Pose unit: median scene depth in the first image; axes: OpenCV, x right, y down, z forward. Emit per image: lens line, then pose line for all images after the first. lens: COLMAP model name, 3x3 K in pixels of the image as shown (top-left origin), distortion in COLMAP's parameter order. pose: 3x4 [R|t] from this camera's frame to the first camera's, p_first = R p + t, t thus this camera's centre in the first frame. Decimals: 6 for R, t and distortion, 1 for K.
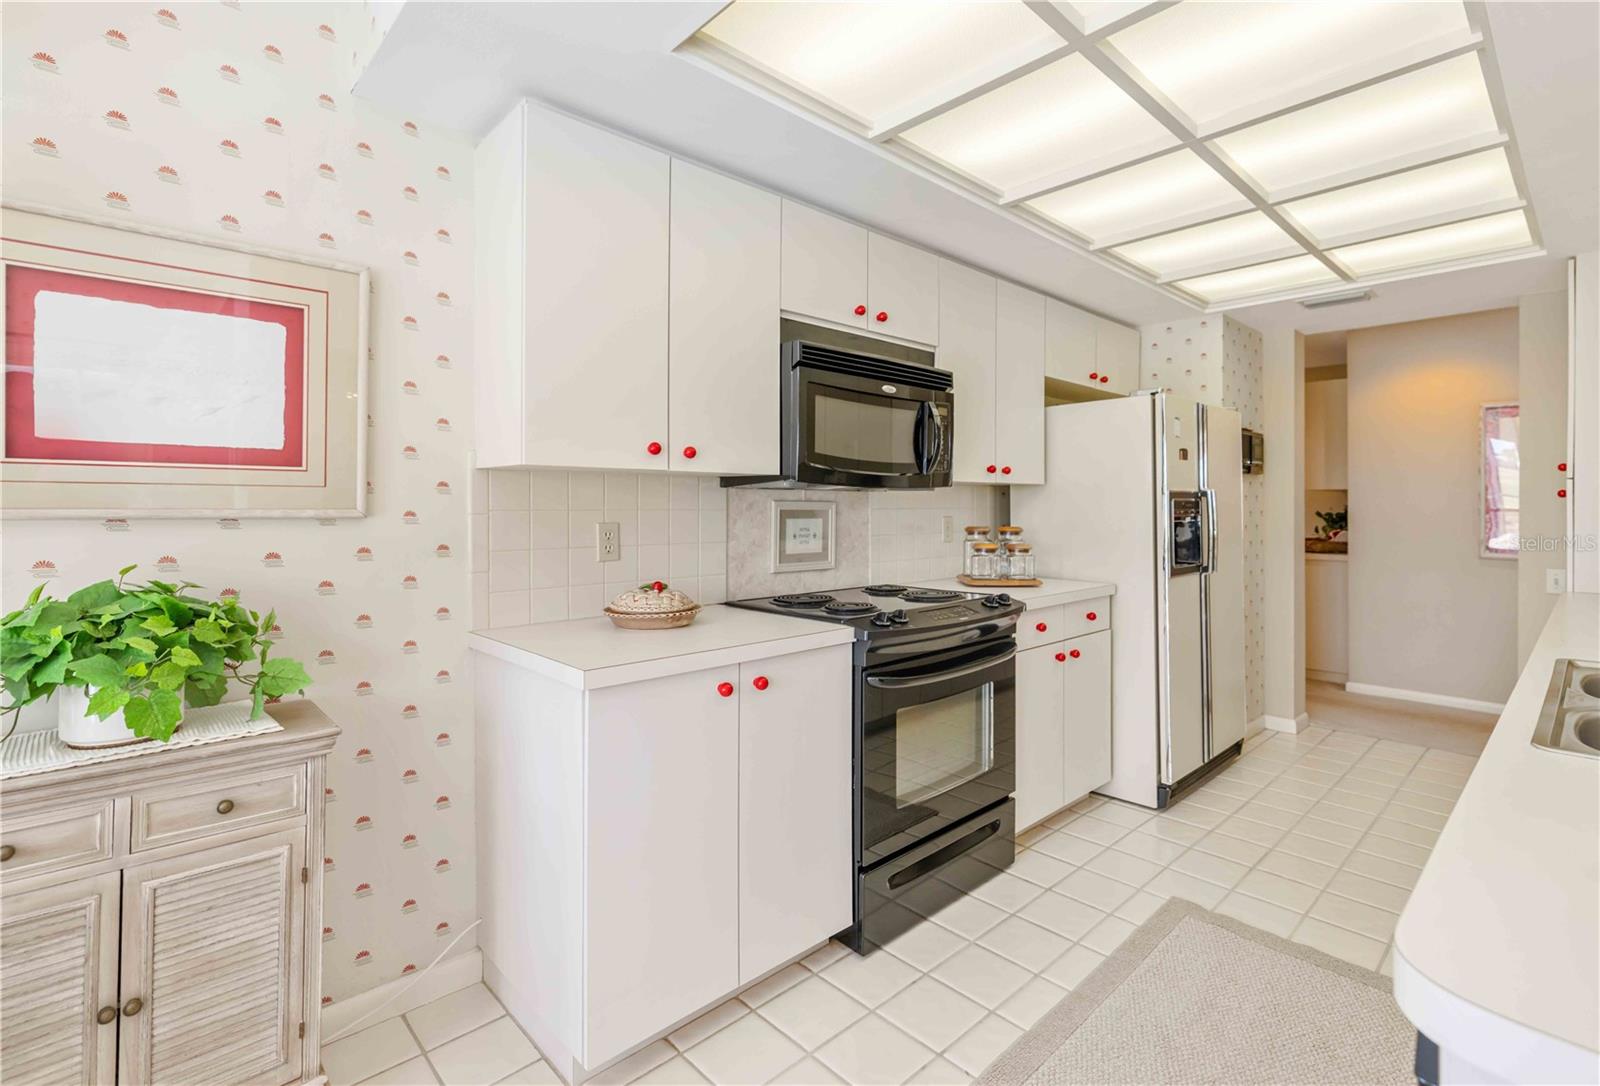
lens RADIAL K [[760.8, 0, 816.1], [0, 760.8, 502.5], [0, 0, 1]] dist [0.005173, -0.000718]
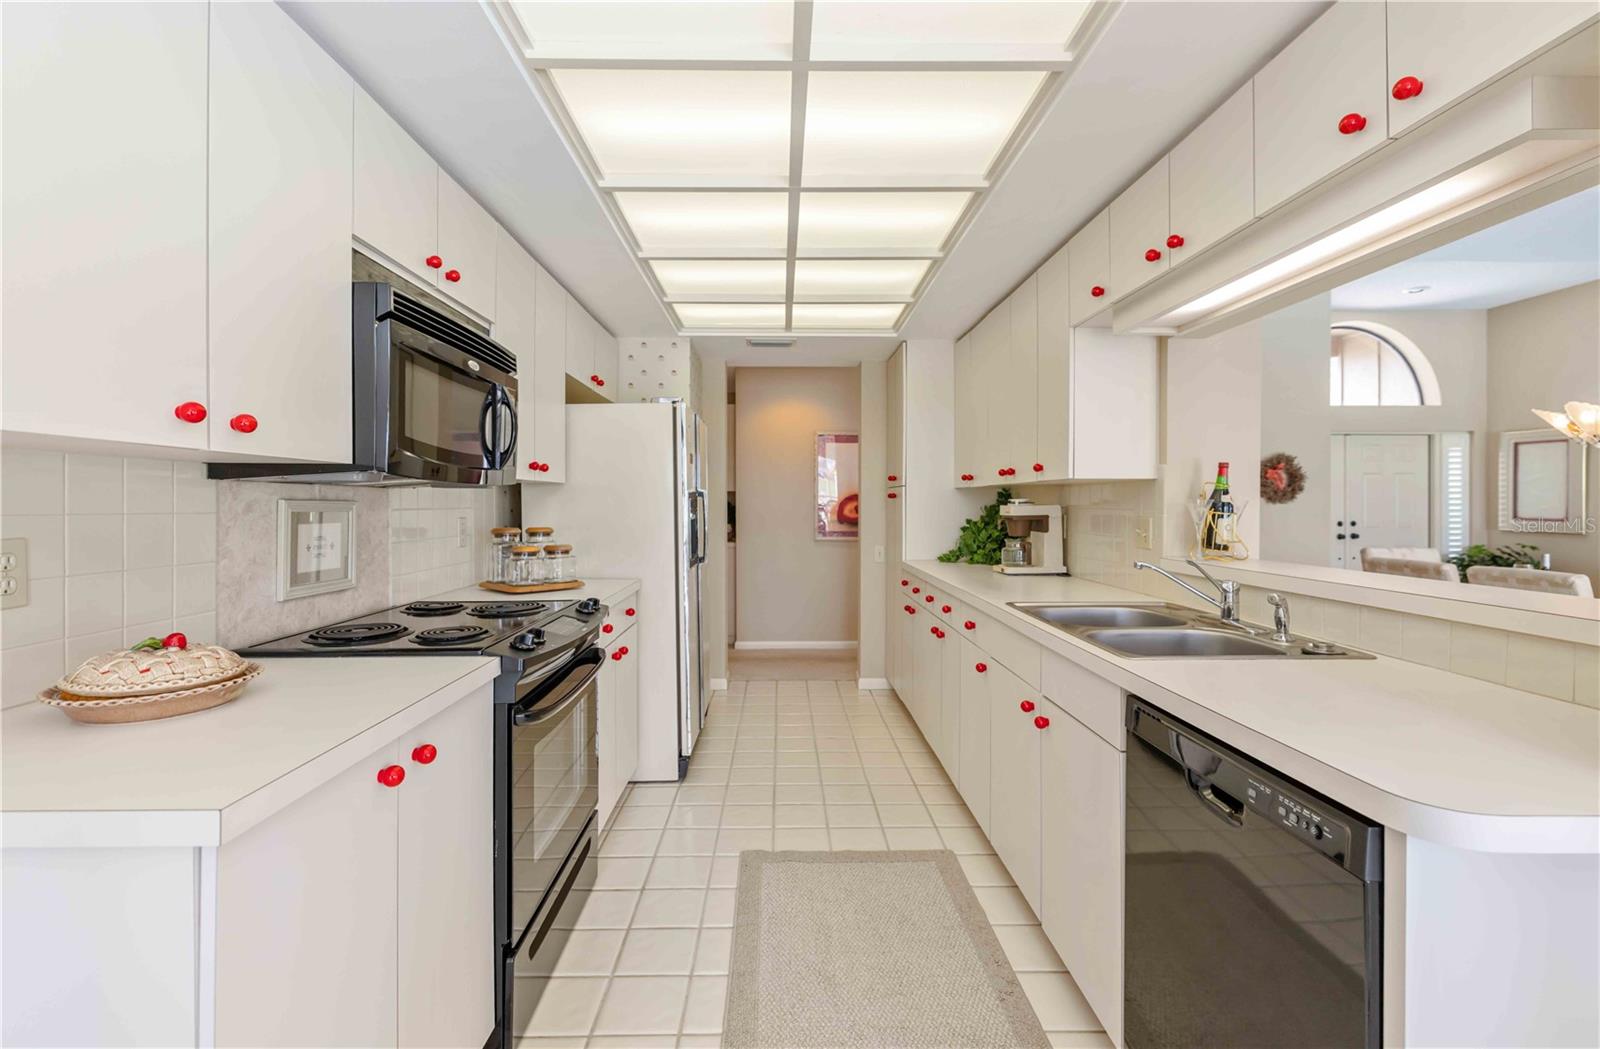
lens RADIAL K [[724.4, 0, 795.8], [0, 724.4, 504.4], [0, 0, 1]] dist [0.005142, -0.000051]
pose [[0.675258, -0.003066, 0.737576, -0.251774], [-0.000294, 0.999990, 0.004426, -0.000811], [-0.737582, -0.003206, 0.675250, 0.206520]]
